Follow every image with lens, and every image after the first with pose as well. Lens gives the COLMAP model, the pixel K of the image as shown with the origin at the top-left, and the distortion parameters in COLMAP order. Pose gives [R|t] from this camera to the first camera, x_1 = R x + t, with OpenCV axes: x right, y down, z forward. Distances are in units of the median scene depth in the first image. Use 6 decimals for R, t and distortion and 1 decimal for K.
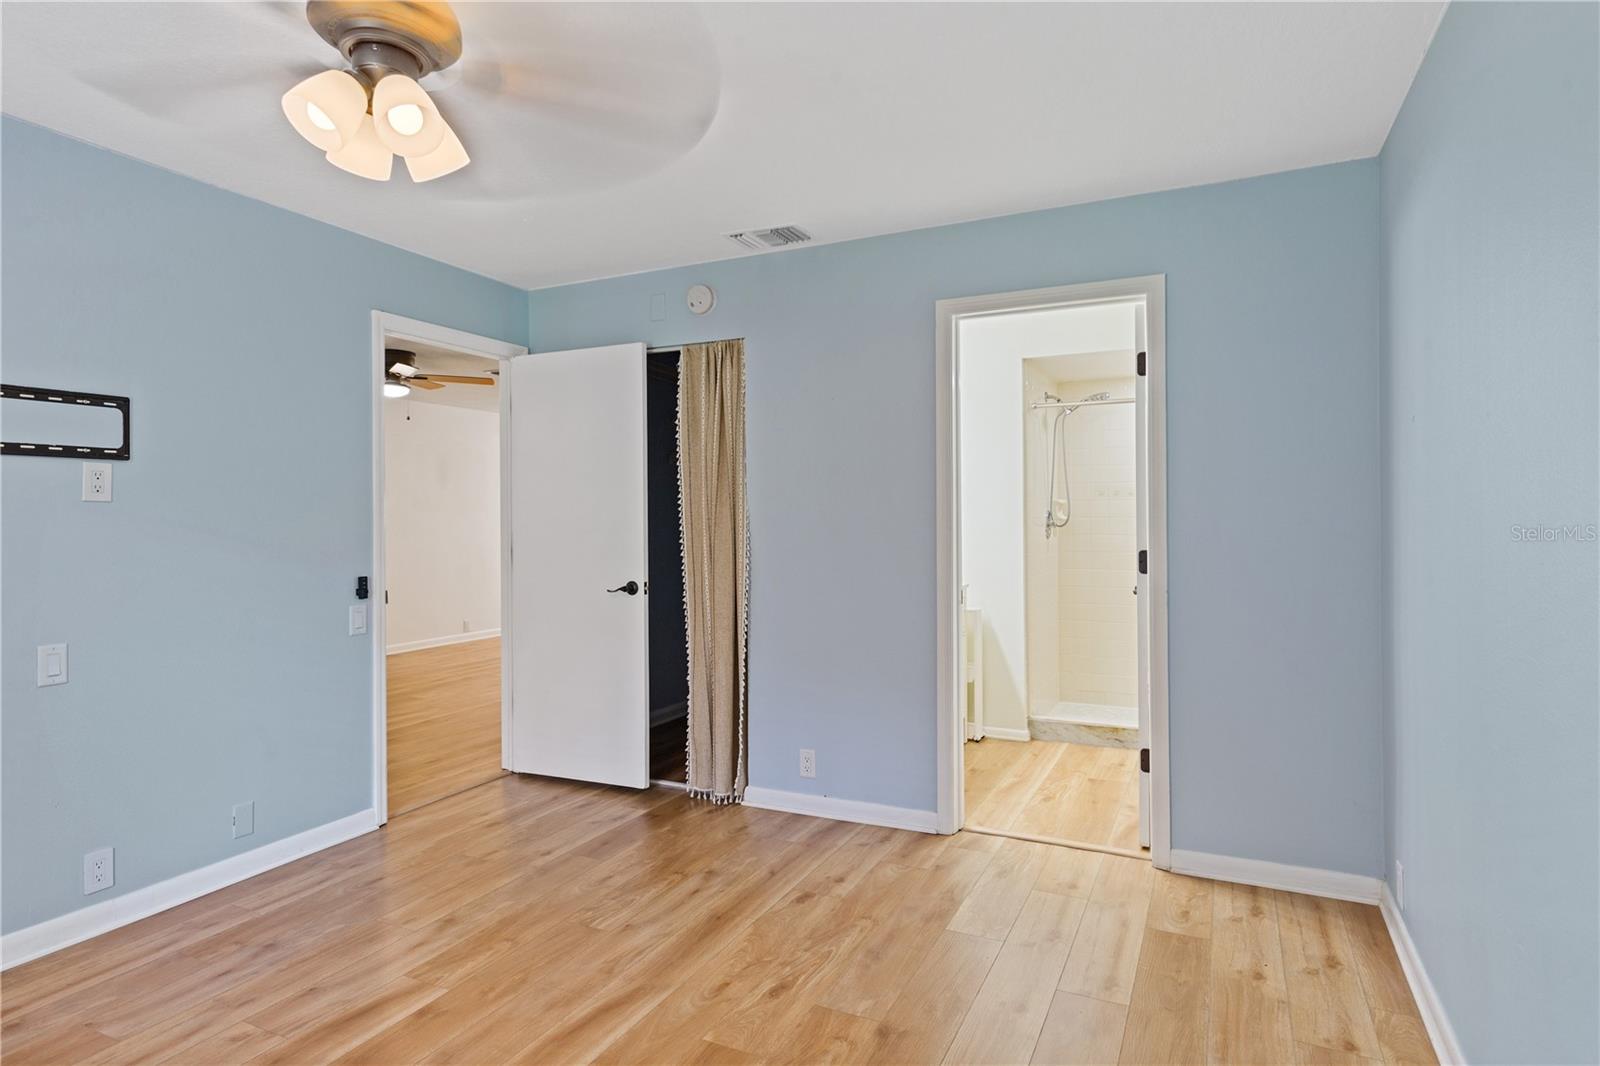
lens RADIAL K [[882.3, 0, 800.0], [0, 882.3, 533.0], [0, 0, 1]] dist [-0.002899, -0.000673]
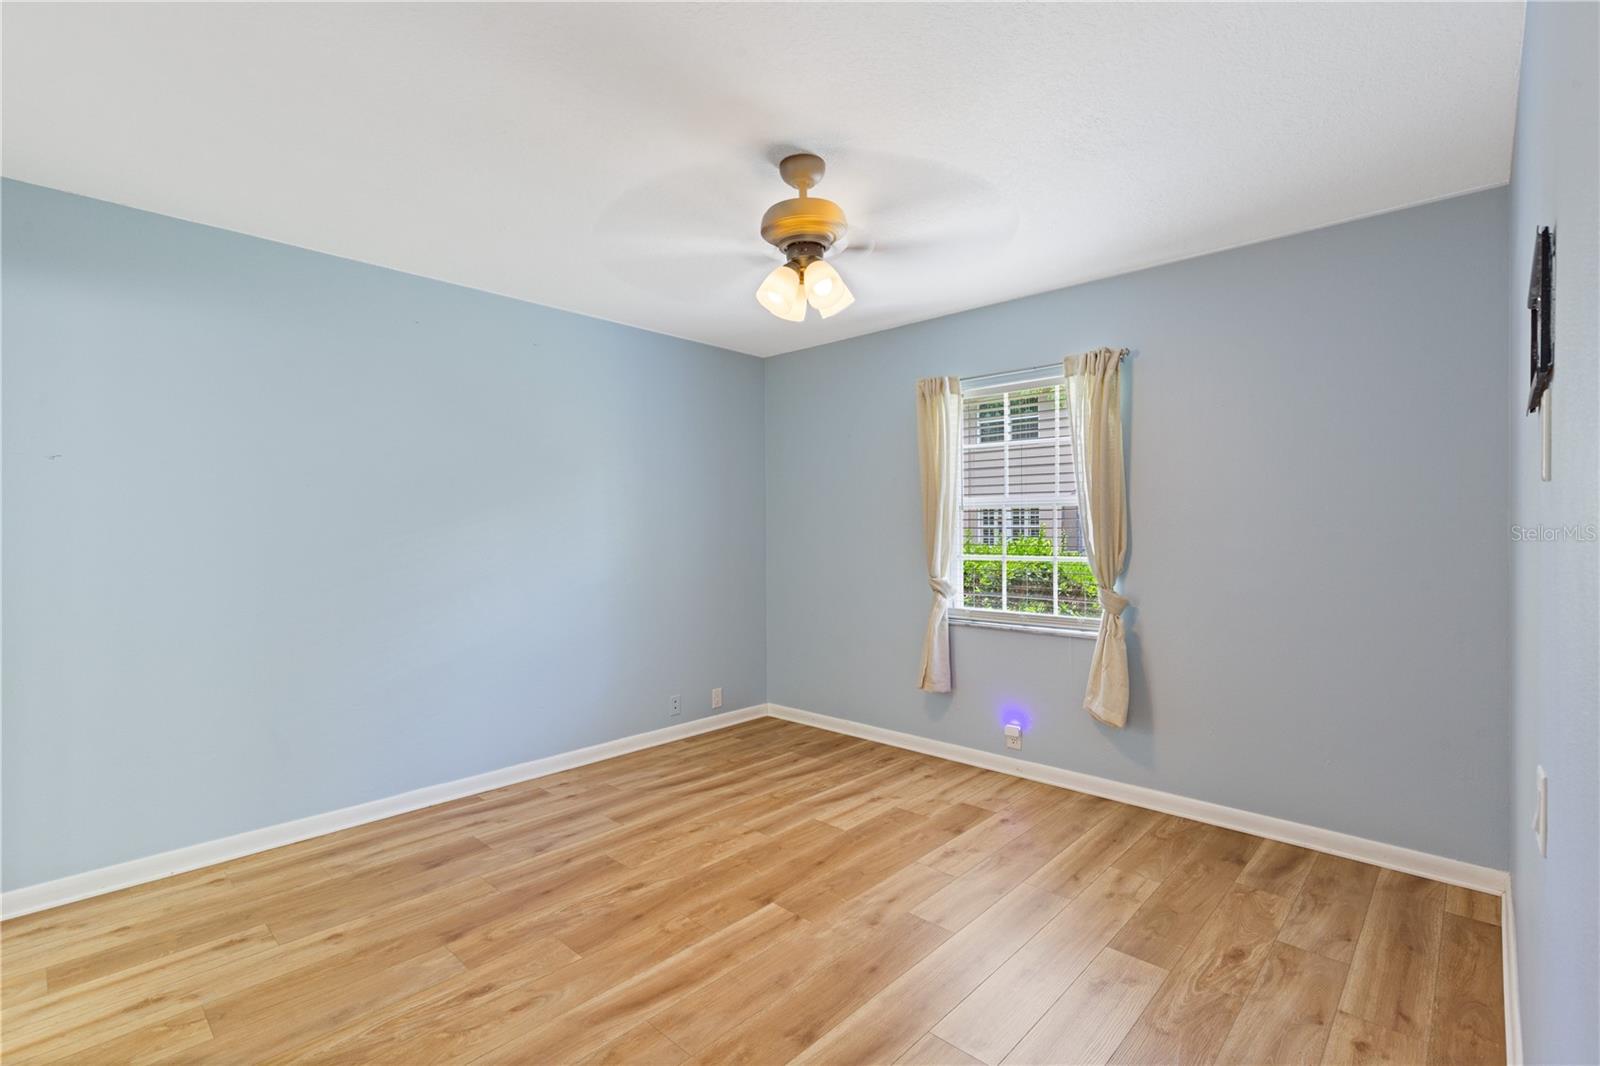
lens RADIAL K [[740.0, 0, 796.0], [0, 740.0, 527.2], [0, 0, 1]] dist [0.012667, -0.000980]
pose [[-0.953163, 0.008525, 0.302337, -0.571335], [0.013634, 0.999798, 0.014790, -0.024943], [-0.302150, 0.018219, -0.953086, 1.518179]]
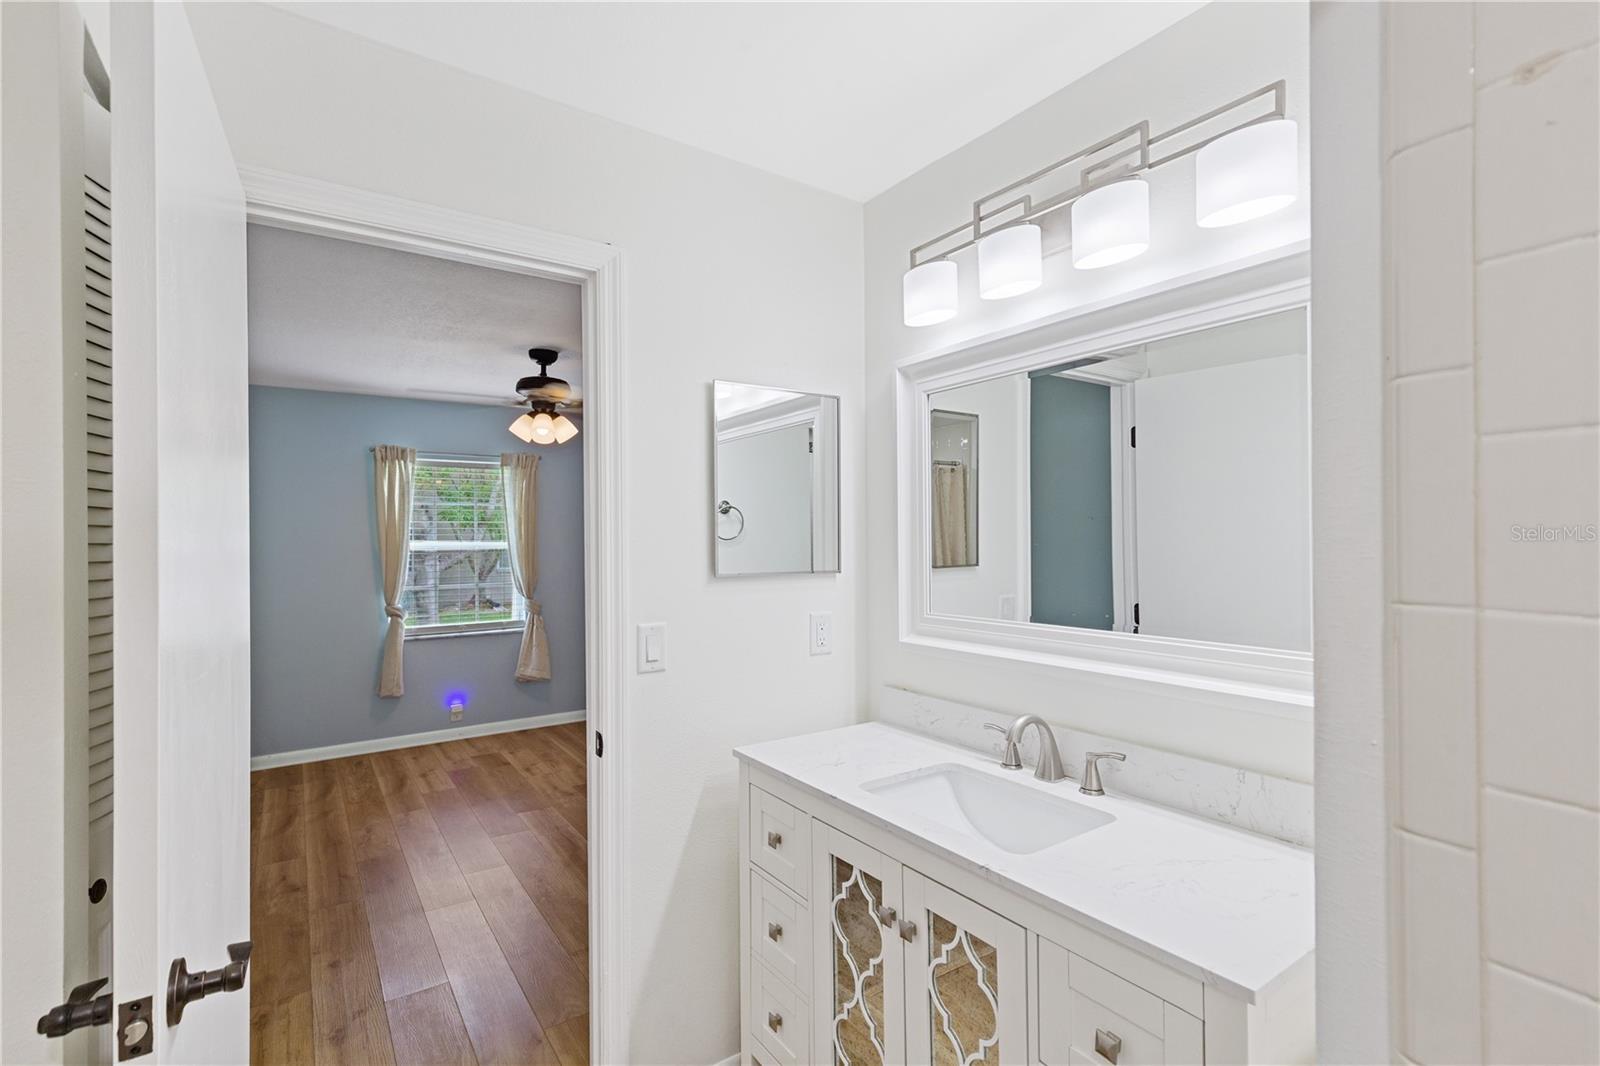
lens RADIAL K [[737.8, 0, 799.6], [0, 737.8, 548.7], [0, 0, 1]] dist [-0.000412, -0.000171]
pose [[-0.492917, 0.022298, -0.869790, 0.725309], [-0.001553, 0.999647, 0.026507, -0.093539], [0.870075, 0.014416, -0.492709, 1.824403]]
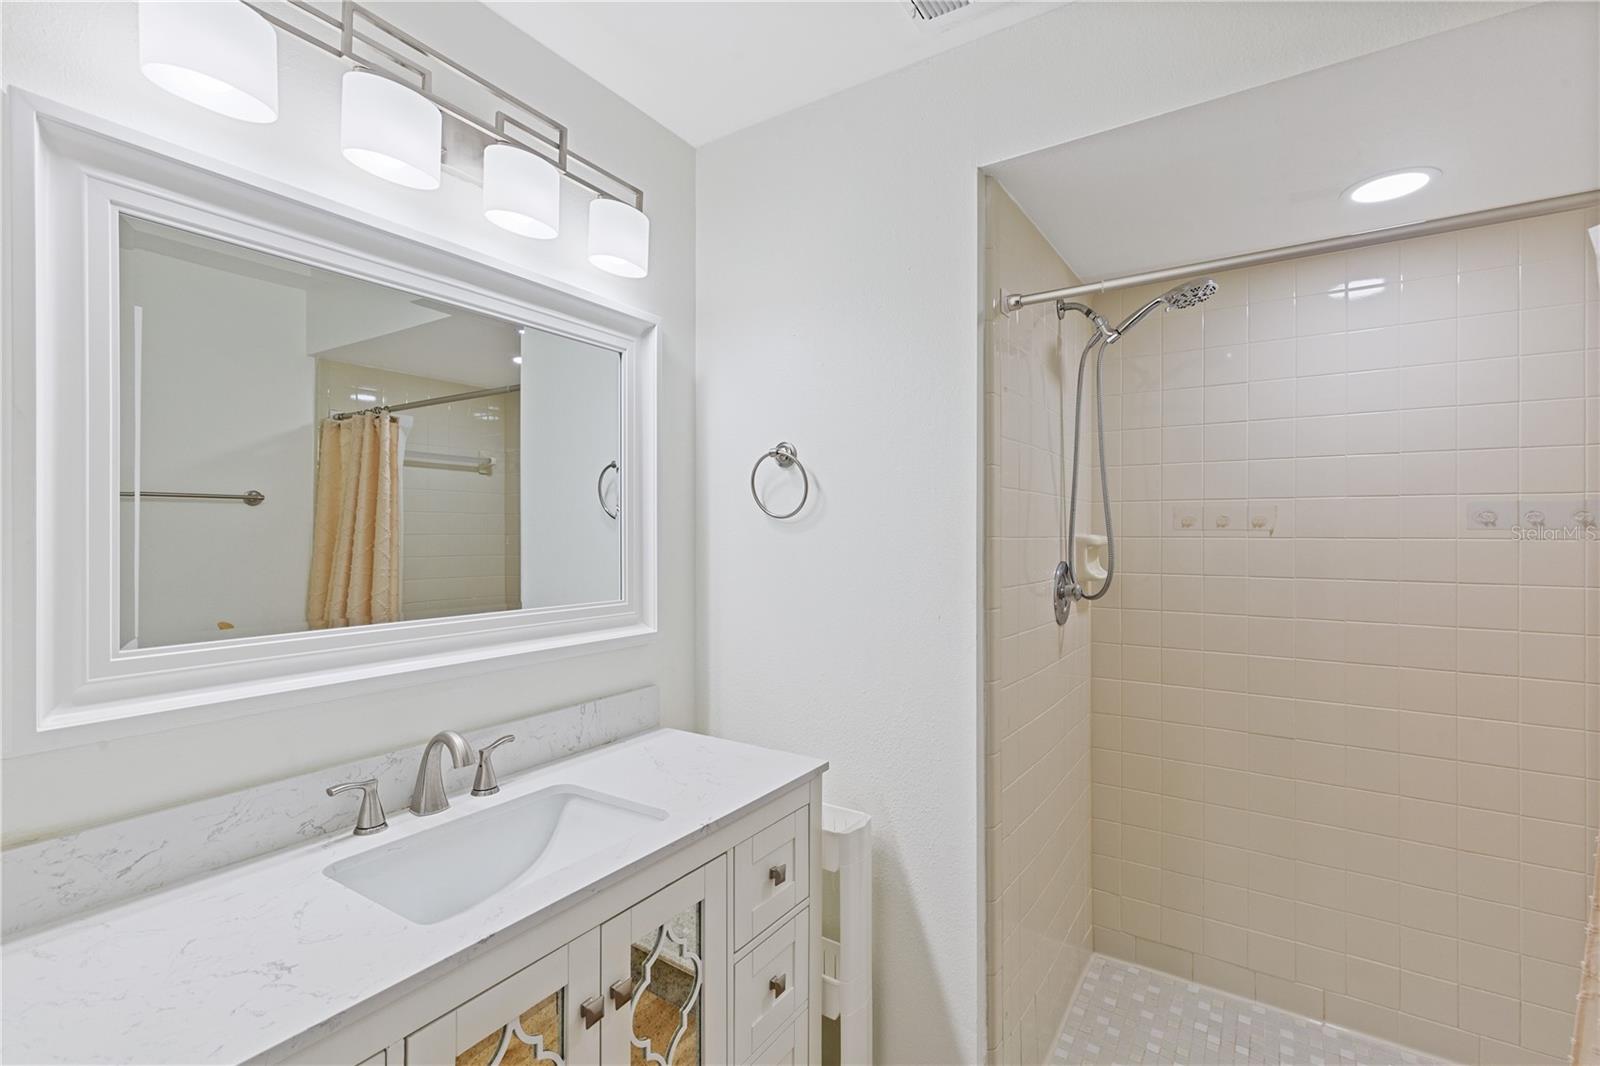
lens RADIAL K [[726.0, 0, 807.7], [0, 726.0, 535.3], [0, 0, 1]] dist [0.001291, -0.000116]
pose [[0.992614, 0.009659, -0.120929, 0.399679], [-0.010842, 0.999900, -0.009128, -0.067821], [0.120829, 0.010371, 0.992619, 1.250747]]
